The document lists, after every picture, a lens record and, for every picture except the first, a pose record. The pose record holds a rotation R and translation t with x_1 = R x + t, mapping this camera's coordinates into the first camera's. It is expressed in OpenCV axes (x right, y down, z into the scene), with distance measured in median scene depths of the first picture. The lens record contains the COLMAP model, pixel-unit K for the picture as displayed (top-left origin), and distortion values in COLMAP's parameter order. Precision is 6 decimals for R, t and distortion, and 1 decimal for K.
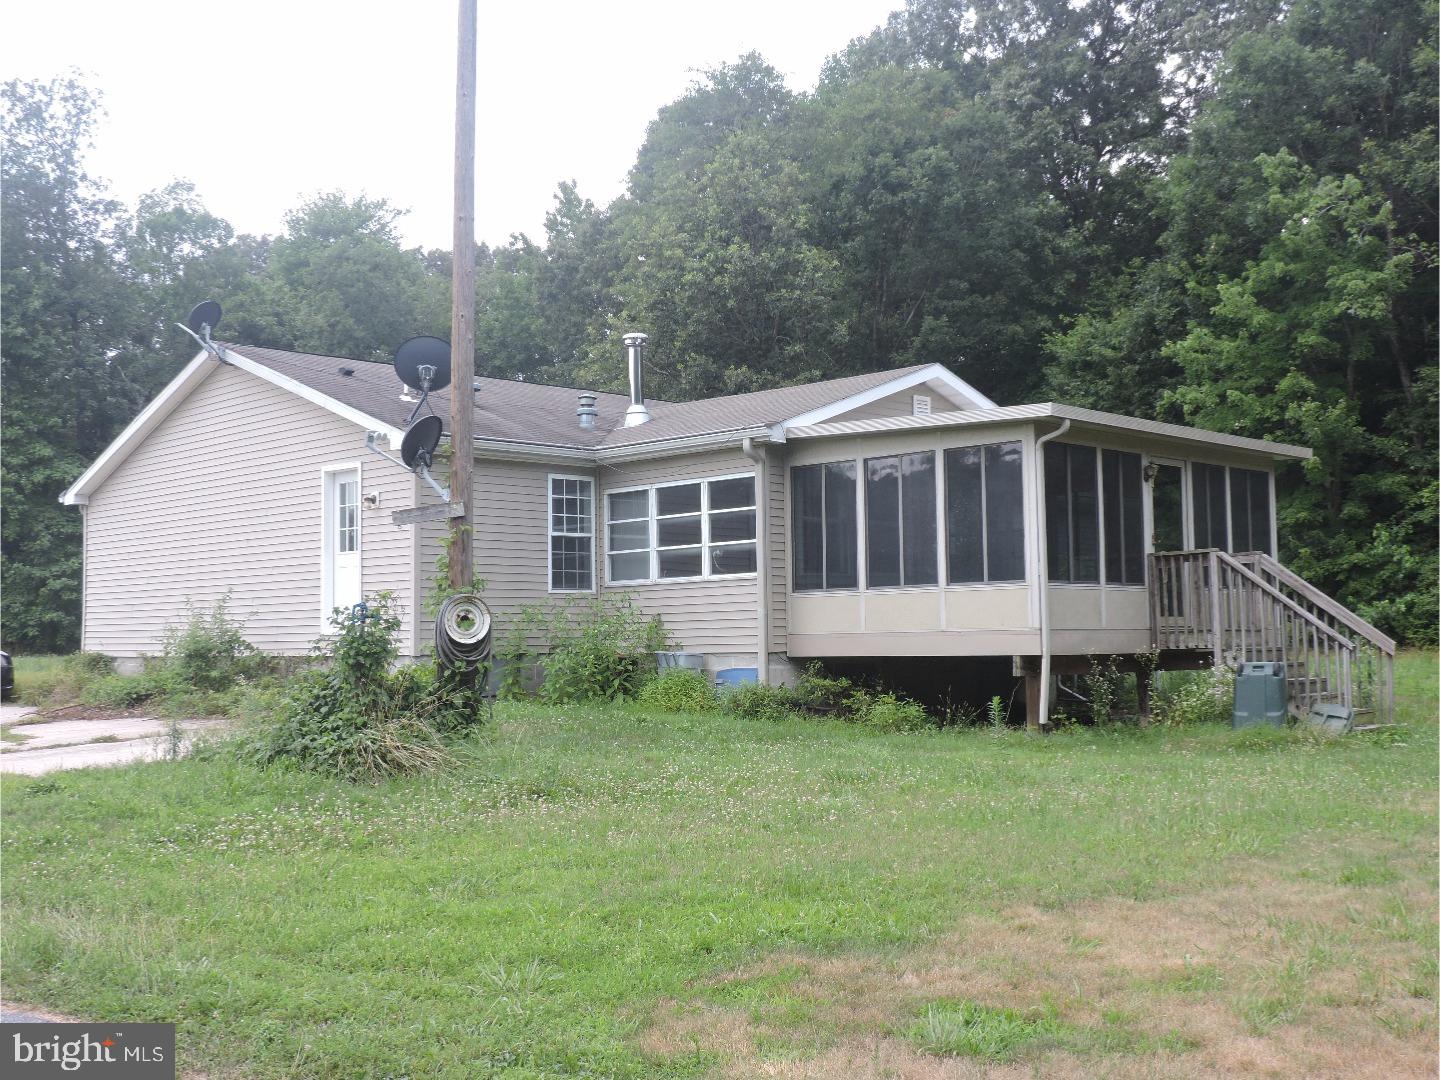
lens RADIAL K [[1592.4, 0, 723.3], [0, 1592.4, 537.9], [0, 0, 1]] dist [-0.050734, 0.000000]
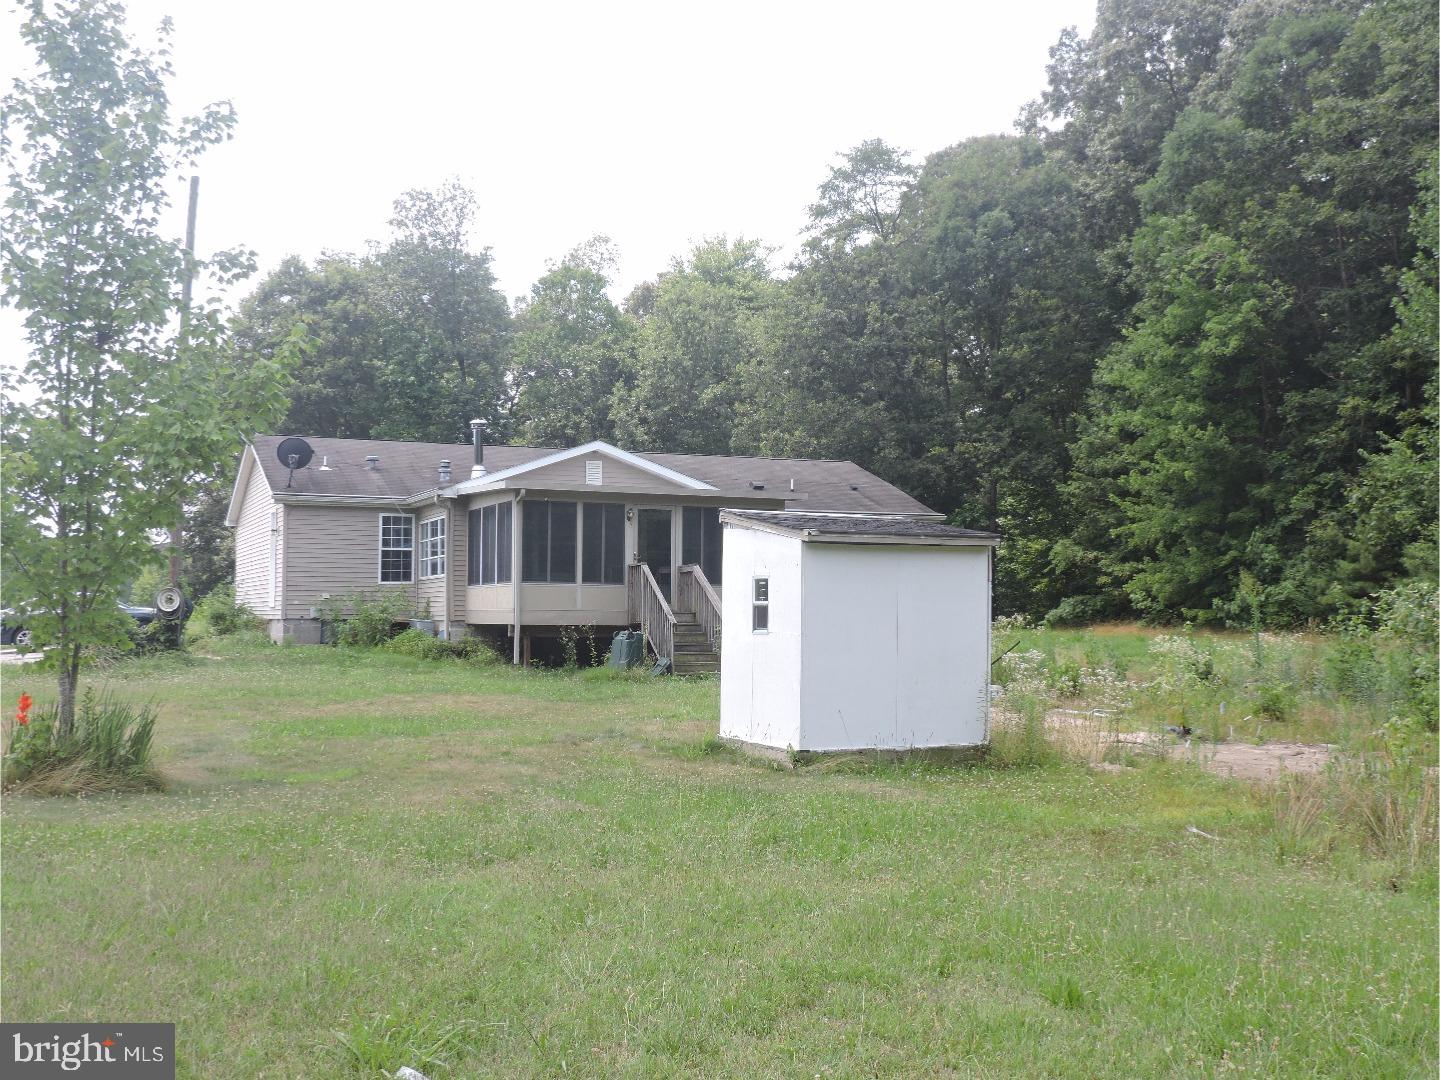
lens RADIAL K [[1592.4, 0, 715.7], [0, 1592.4, 541.0], [0, 0, 1]] dist [-0.050734, 0.000000]
pose [[0.922067, -0.000686, -0.387029, 0.872022], [0.007692, 0.999833, 0.016554, -0.036124], [0.386953, -0.018241, 0.921919, -0.421402]]
